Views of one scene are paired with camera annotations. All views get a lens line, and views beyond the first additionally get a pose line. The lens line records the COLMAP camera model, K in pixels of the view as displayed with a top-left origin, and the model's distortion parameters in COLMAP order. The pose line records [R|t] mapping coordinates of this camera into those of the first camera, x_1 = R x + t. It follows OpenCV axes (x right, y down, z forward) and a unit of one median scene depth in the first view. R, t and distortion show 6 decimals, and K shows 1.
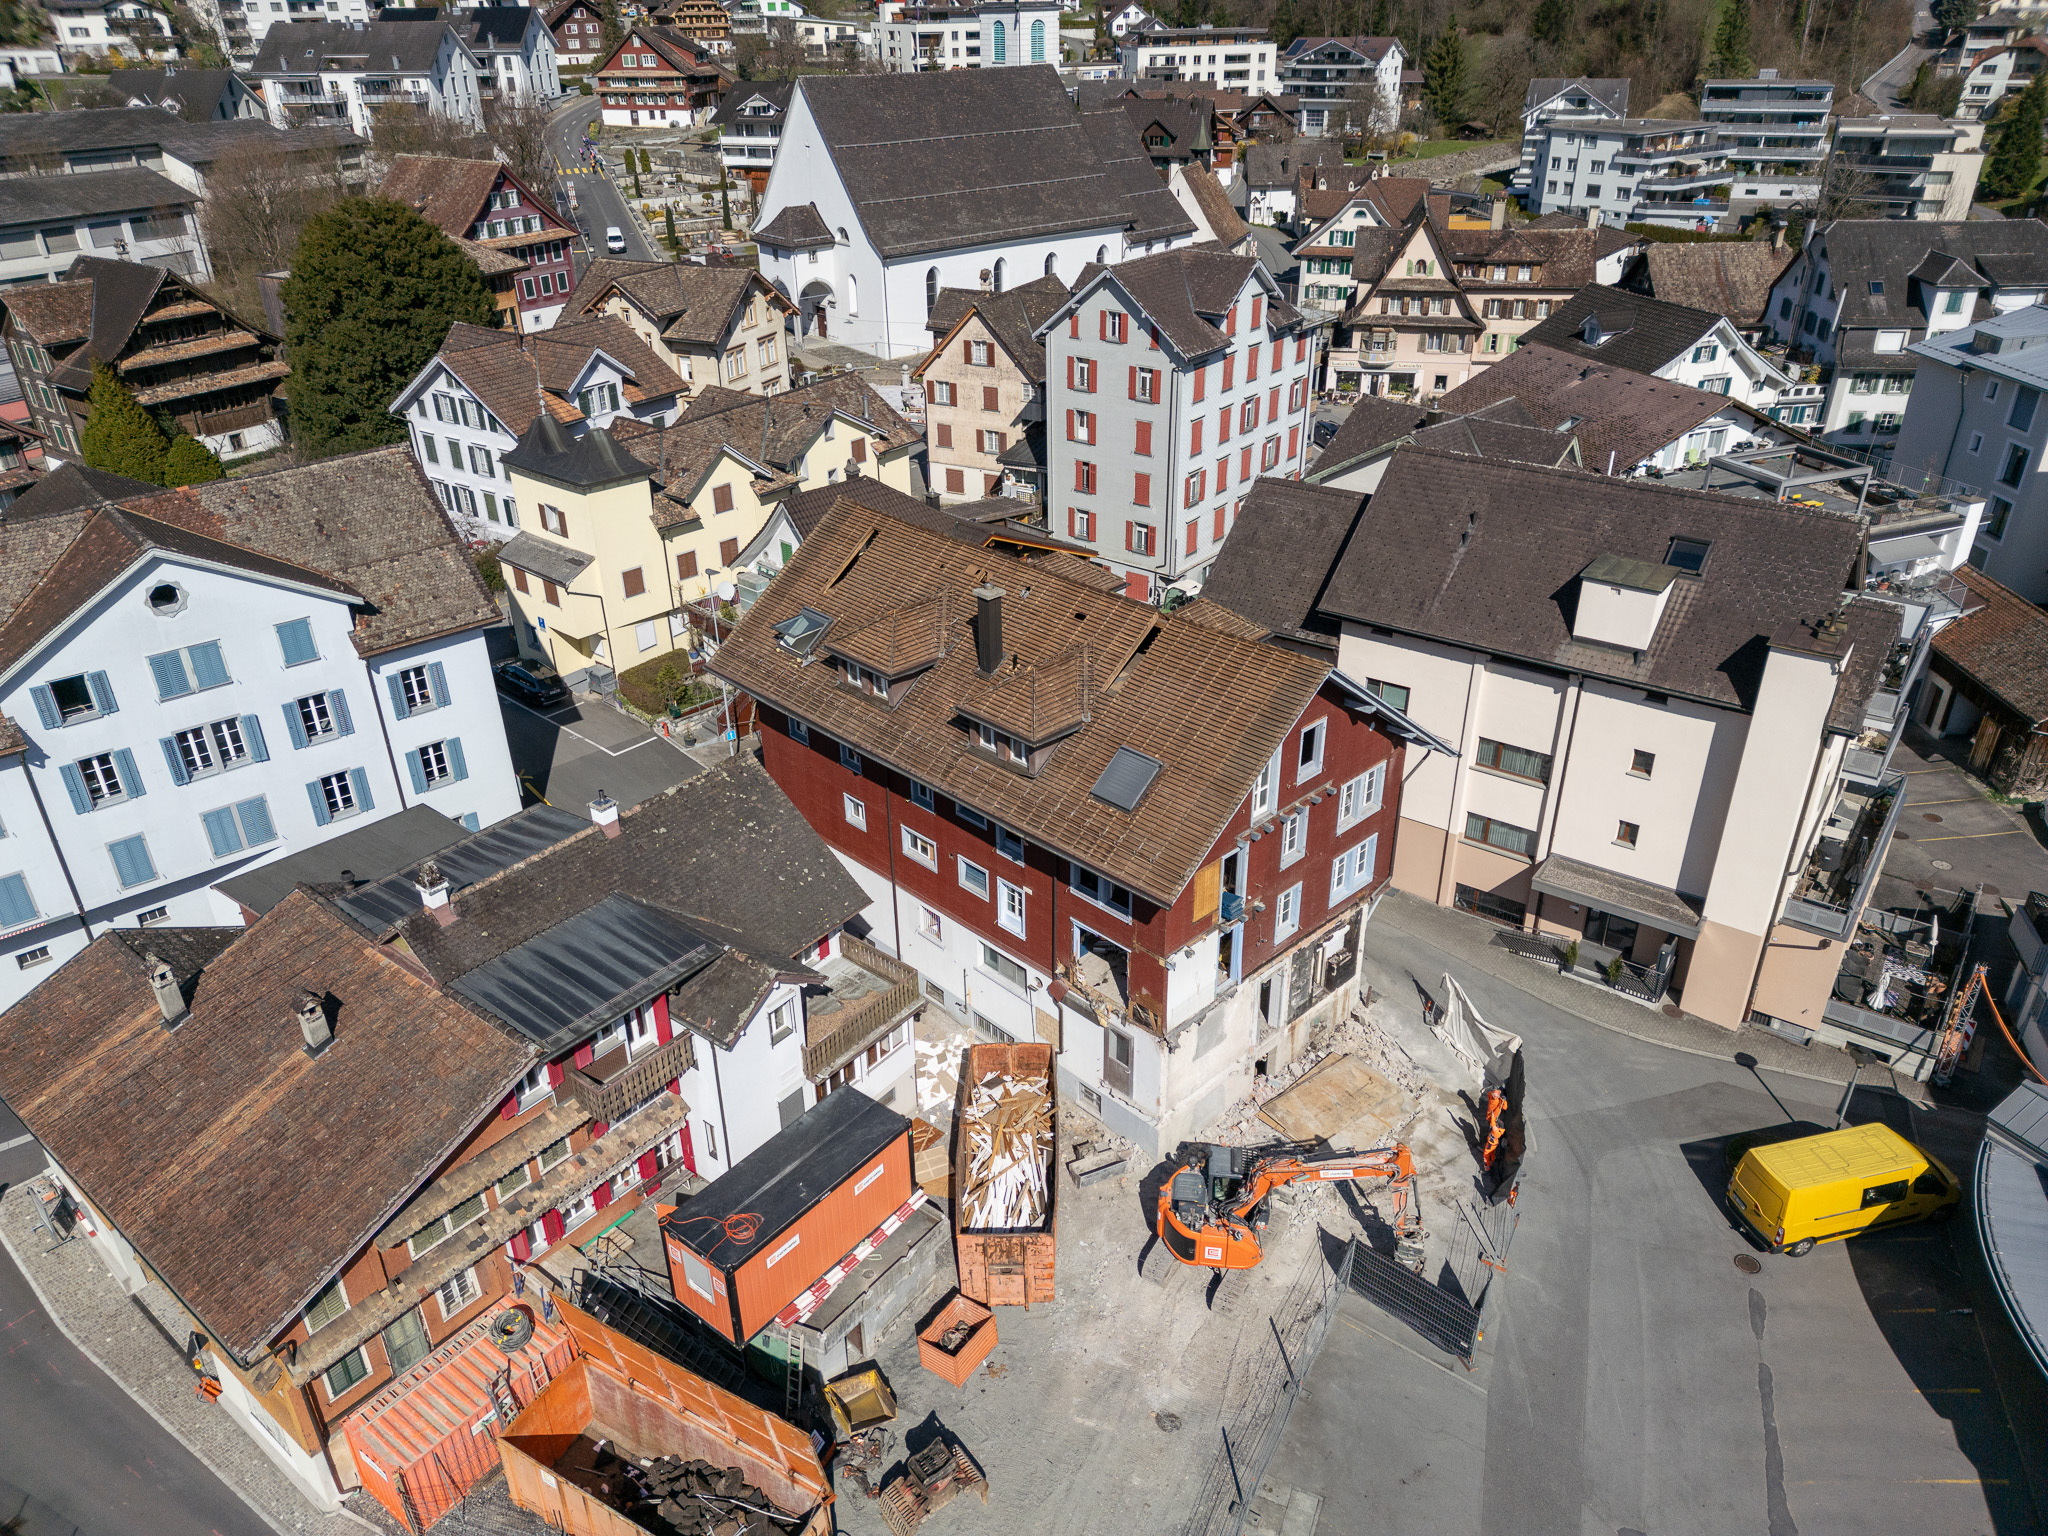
lens RADIAL K [[1413.7, 0, 1024.0], [0, 1413.7, 768.0], [0, 0, 1]] dist [0.104955, -0.127432]
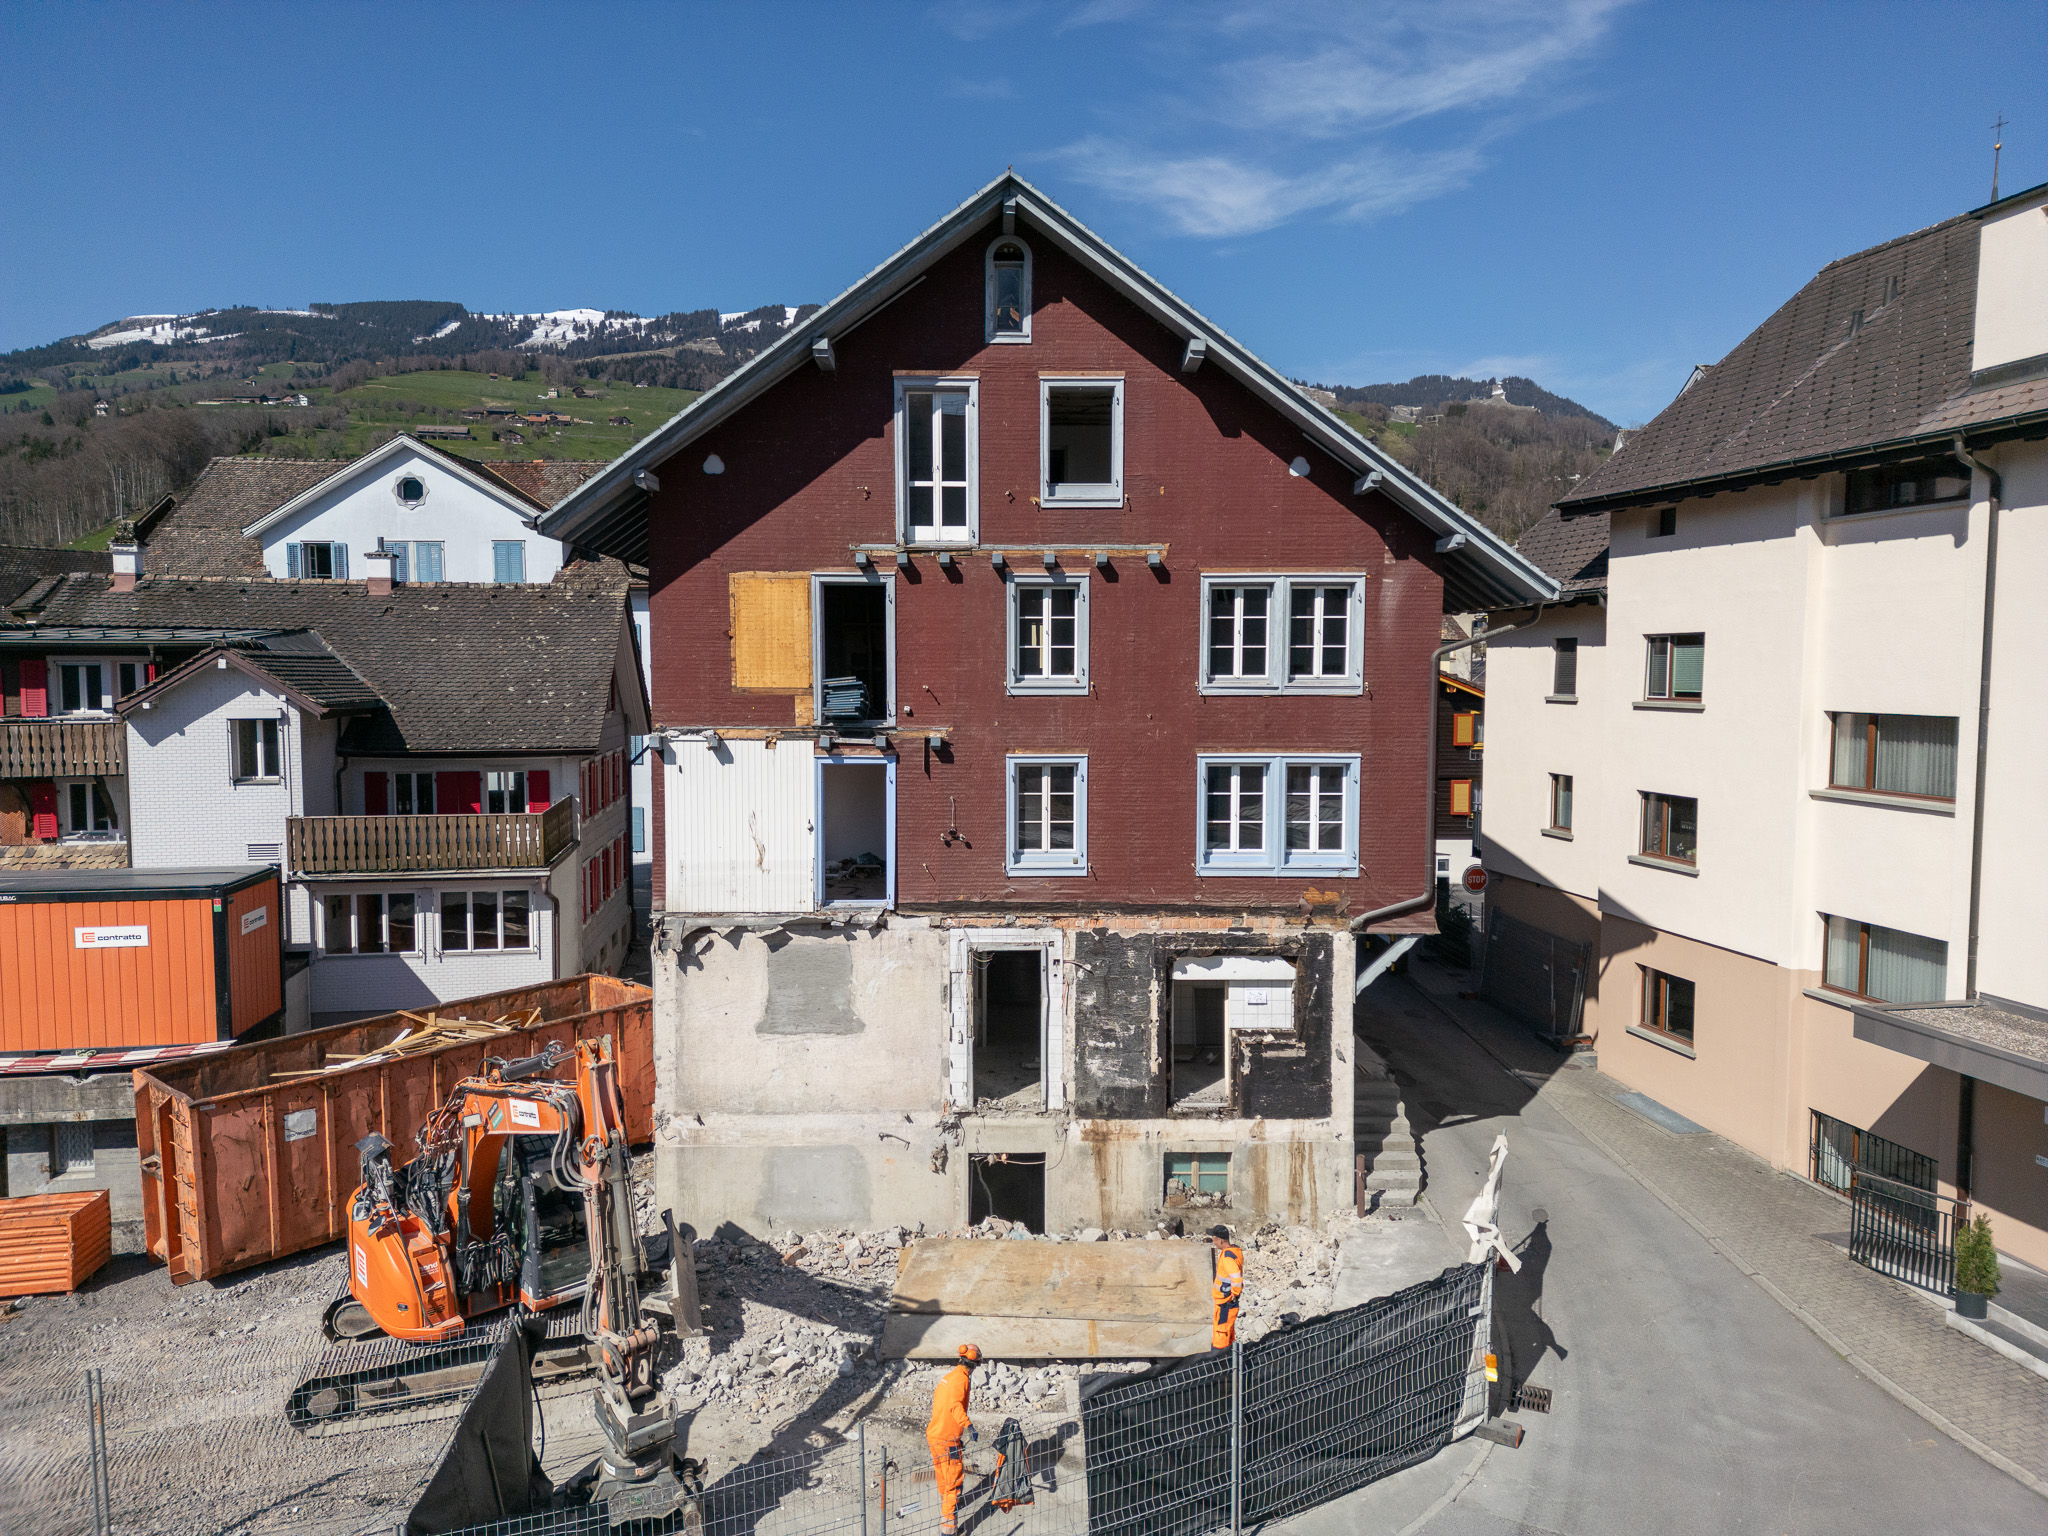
lens RADIAL K [[1413.7, 0, 1024.0], [0, 1413.7, 768.0], [0, 0, 1]] dist [0.104955, -0.127432]
pose [[0.738244, 0.067144, -0.671183, 0.462732], [-0.332280, 0.902129, -0.275232, 0.206255], [0.587013, 0.426210, 0.688303, 0.606228]]
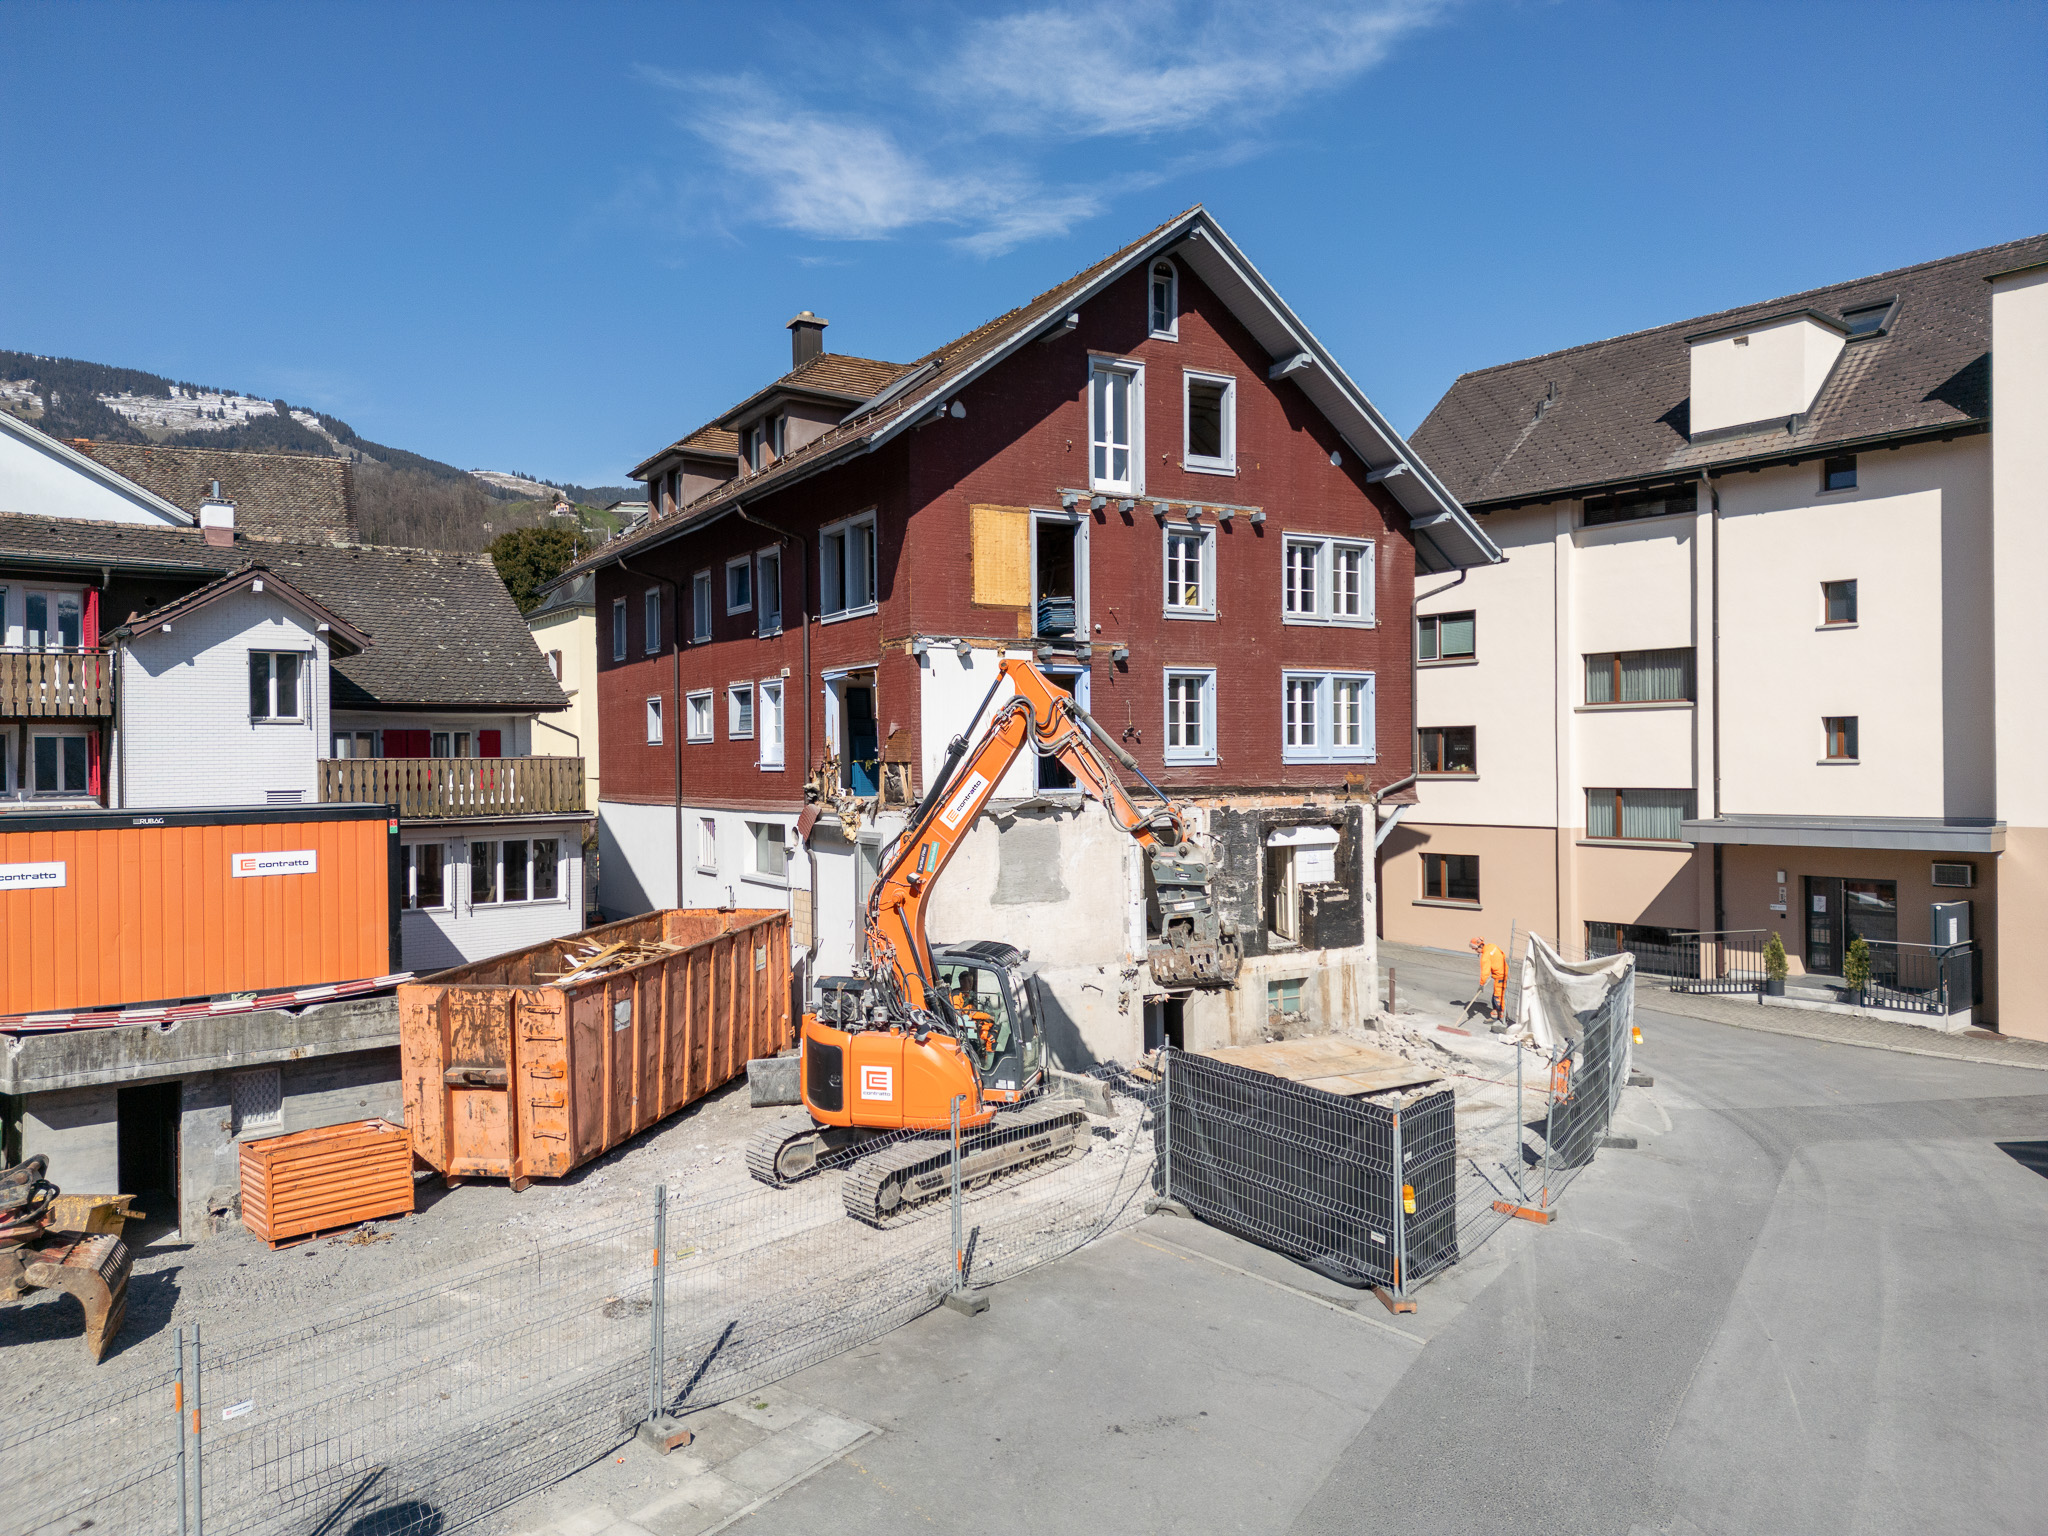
lens RADIAL K [[1413.7, 0, 1024.0], [0, 1413.7, 768.0], [0, 0, 1]] dist [0.104955, -0.127432]
pose [[0.975148, 0.009367, -0.221355, 0.230482], [-0.111143, 0.884975, -0.452180, 0.371660], [0.191658, 0.465545, 0.864023, 0.439097]]
